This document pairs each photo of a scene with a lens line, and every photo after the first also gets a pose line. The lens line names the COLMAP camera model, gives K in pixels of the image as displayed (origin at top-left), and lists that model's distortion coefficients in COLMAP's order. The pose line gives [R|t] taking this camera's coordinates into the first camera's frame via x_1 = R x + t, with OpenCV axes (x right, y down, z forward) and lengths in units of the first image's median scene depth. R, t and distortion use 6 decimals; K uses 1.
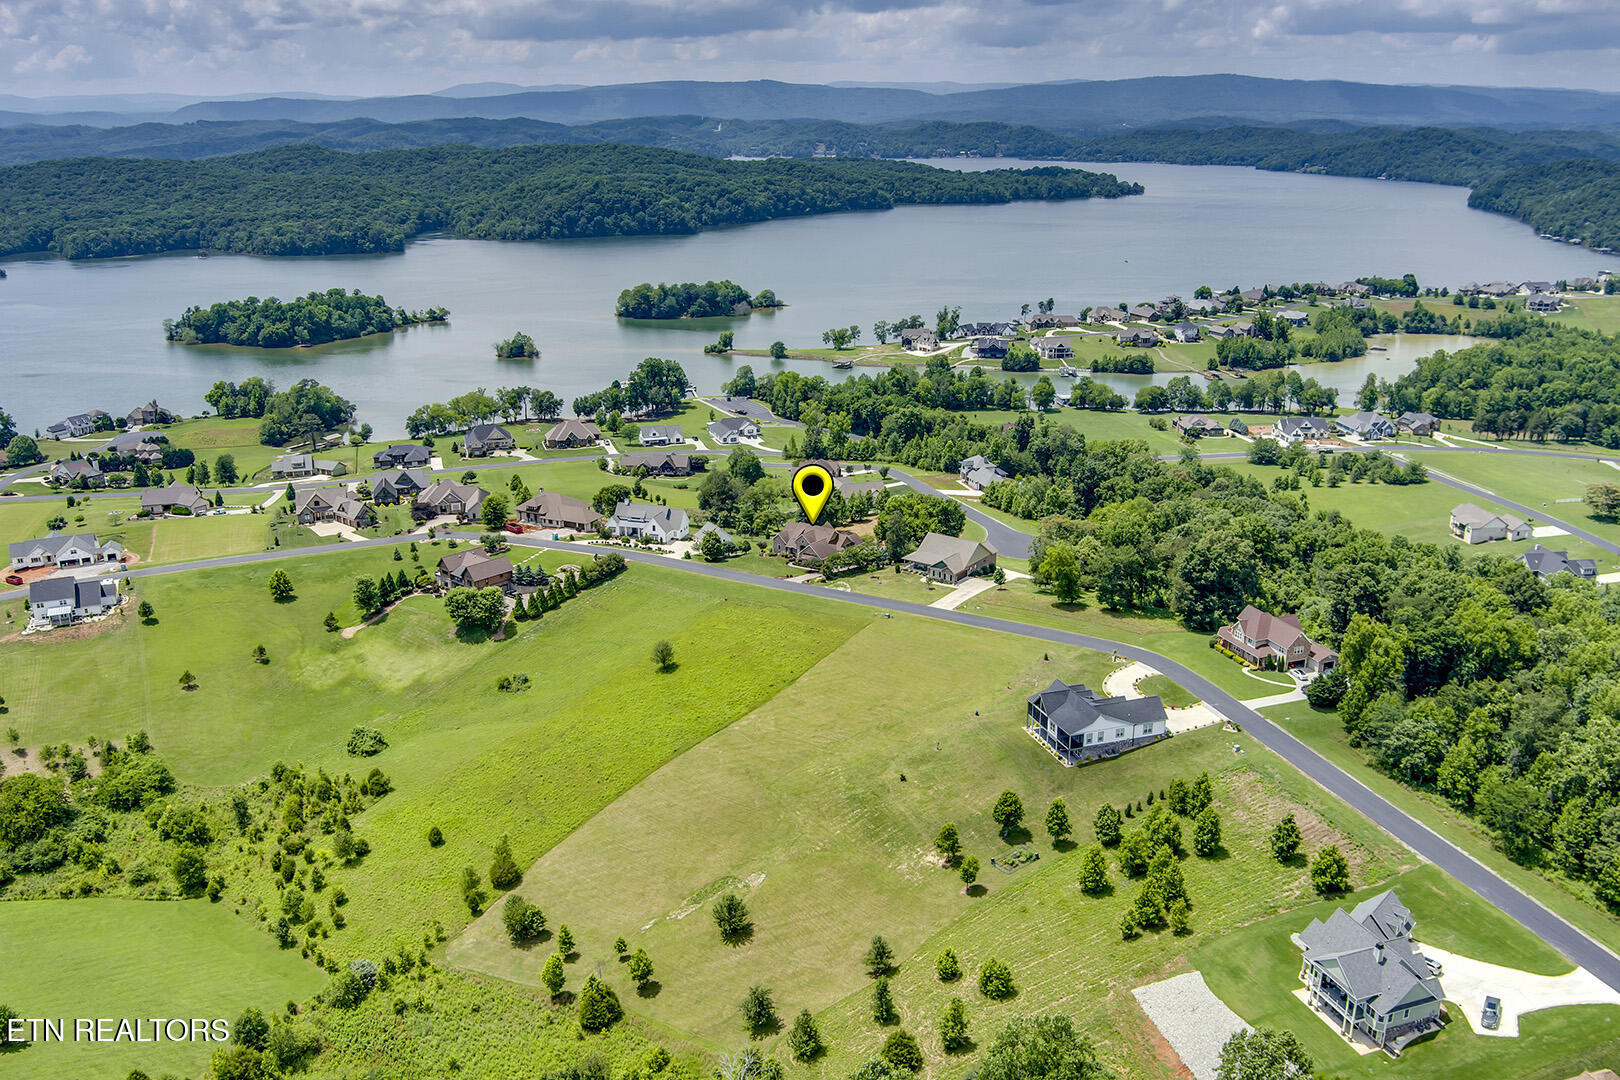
lens RADIAL K [[1366.0, 0, 803.5], [0, 1366.0, 572.7], [0, 0, 1]] dist [-0.090471, 0.050092]
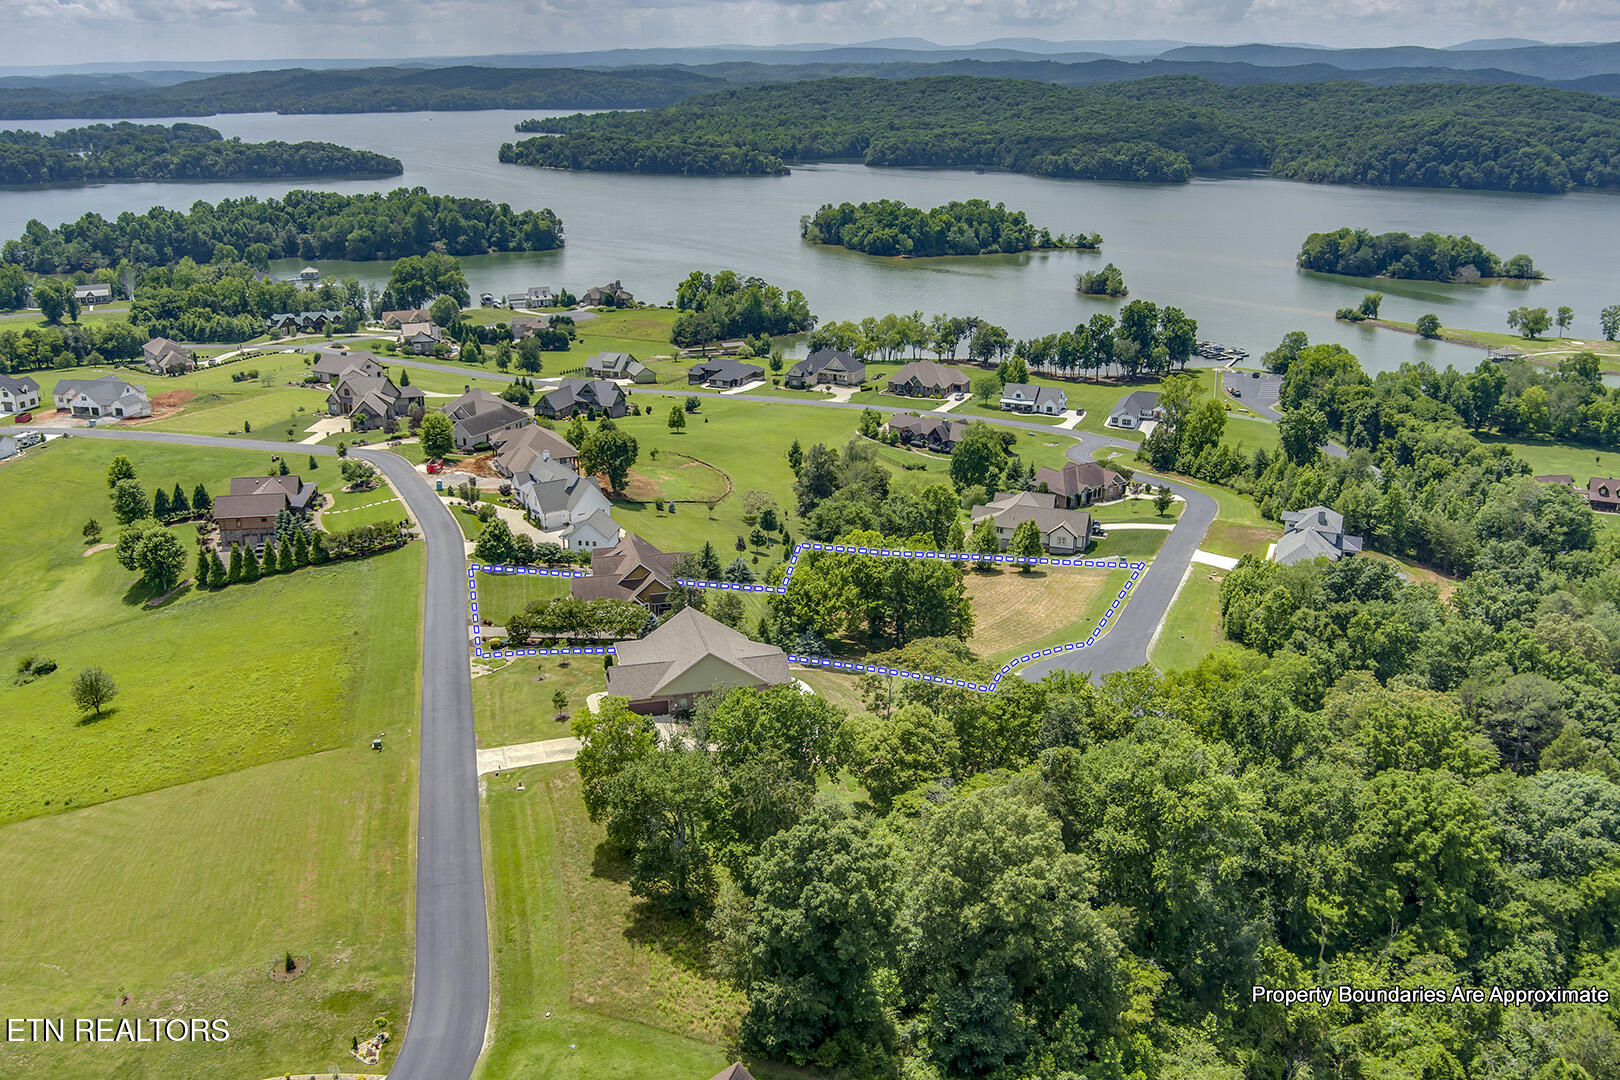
lens RADIAL K [[1389.0, 0, 810.0], [0, 1389.0, 540.0], [0, 0, 1]] dist [-0.070105, 0.023236]
pose [[0.781639, 0.210282, -0.587216, 0.140956], [-0.209001, 0.975330, 0.071066, -0.033325], [0.587673, 0.067181, 0.806305, 0.212179]]
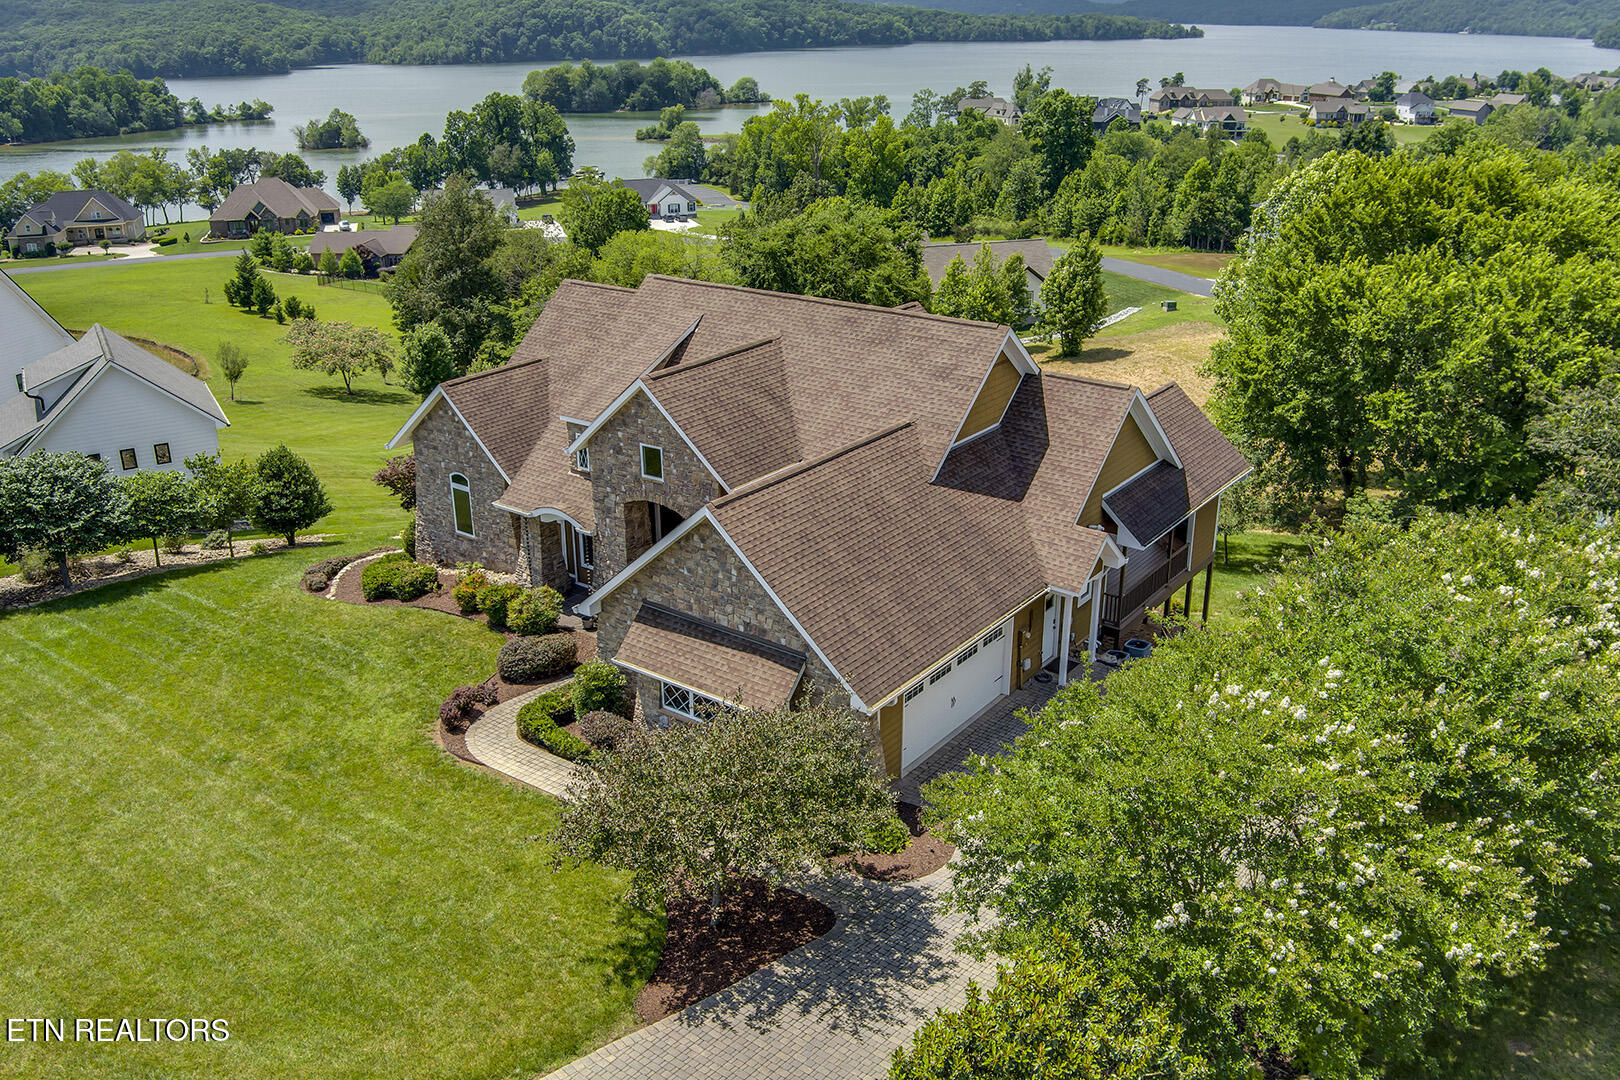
lens RADIAL K [[1366.0, 0, 803.5], [0, 1366.0, 572.7], [0, 0, 1]] dist [-0.090471, 0.050092]
pose [[0.999995, -0.001572, -0.002904, 0.003554], [0.001769, 0.997607, 0.069119, -0.007687], [0.002789, -0.069124, 0.997604, 0.324016]]
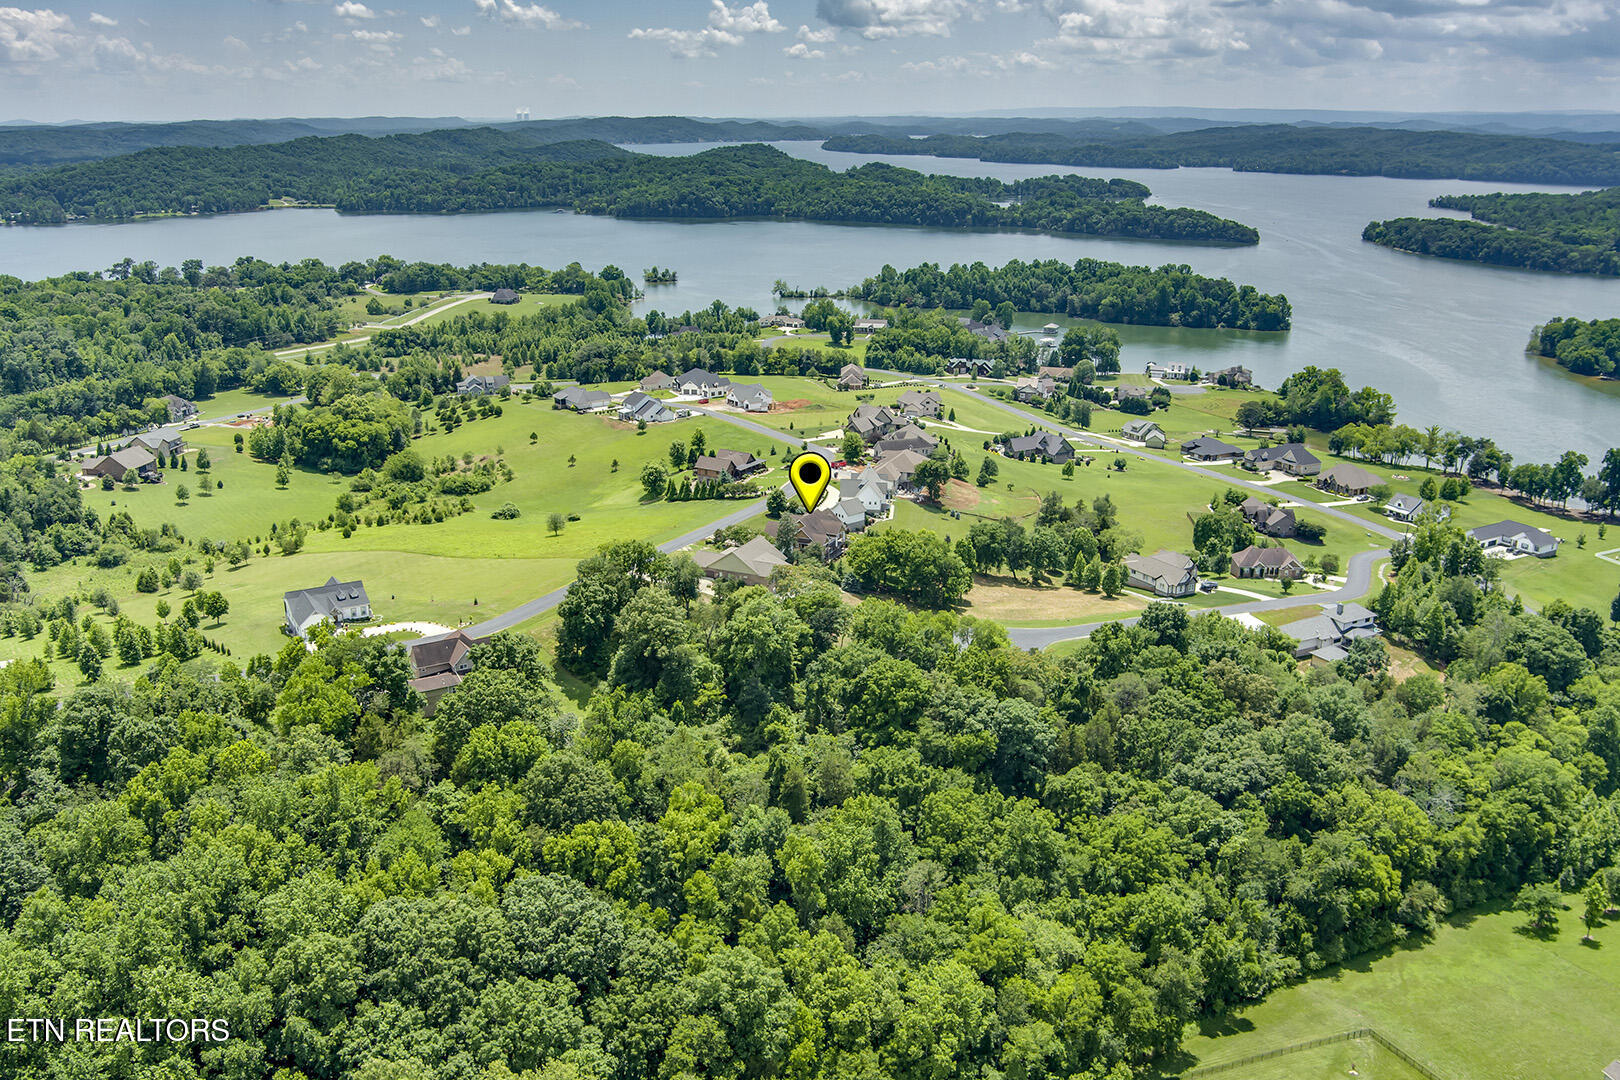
lens RADIAL K [[1366.0, 0, 803.5], [0, 1366.0, 572.7], [0, 0, 1]] dist [-0.090471, 0.050092]
pose [[0.212444, 0.322795, -0.922318, 0.329937], [-0.326080, 0.913180, 0.244489, -0.083235], [0.921162, 0.248809, 0.299256, 0.252730]]
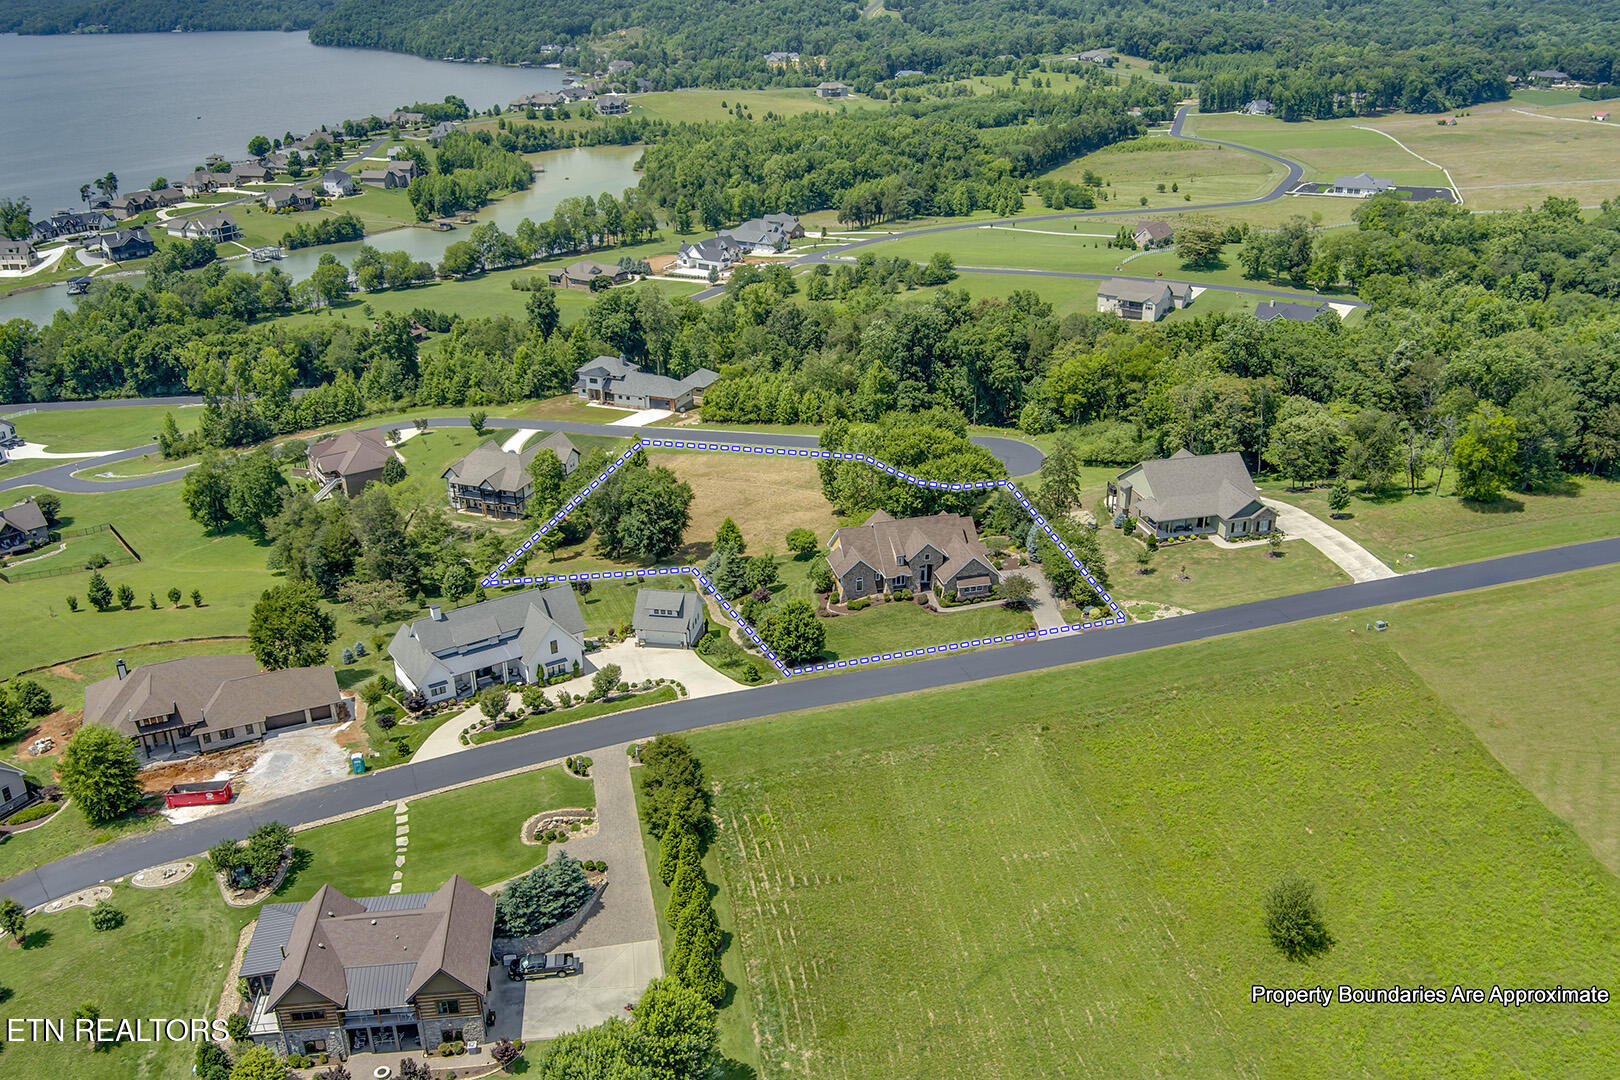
lens RADIAL K [[1366.0, 0, 803.5], [0, 1366.0, 572.7], [0, 0, 1]] dist [-0.090471, 0.050092]
pose [[0.643398, -0.326575, 0.692378, -0.130024], [0.263154, 0.943675, 0.200567, -0.044859], [-0.718880, 0.053157, 0.693098, 0.248120]]
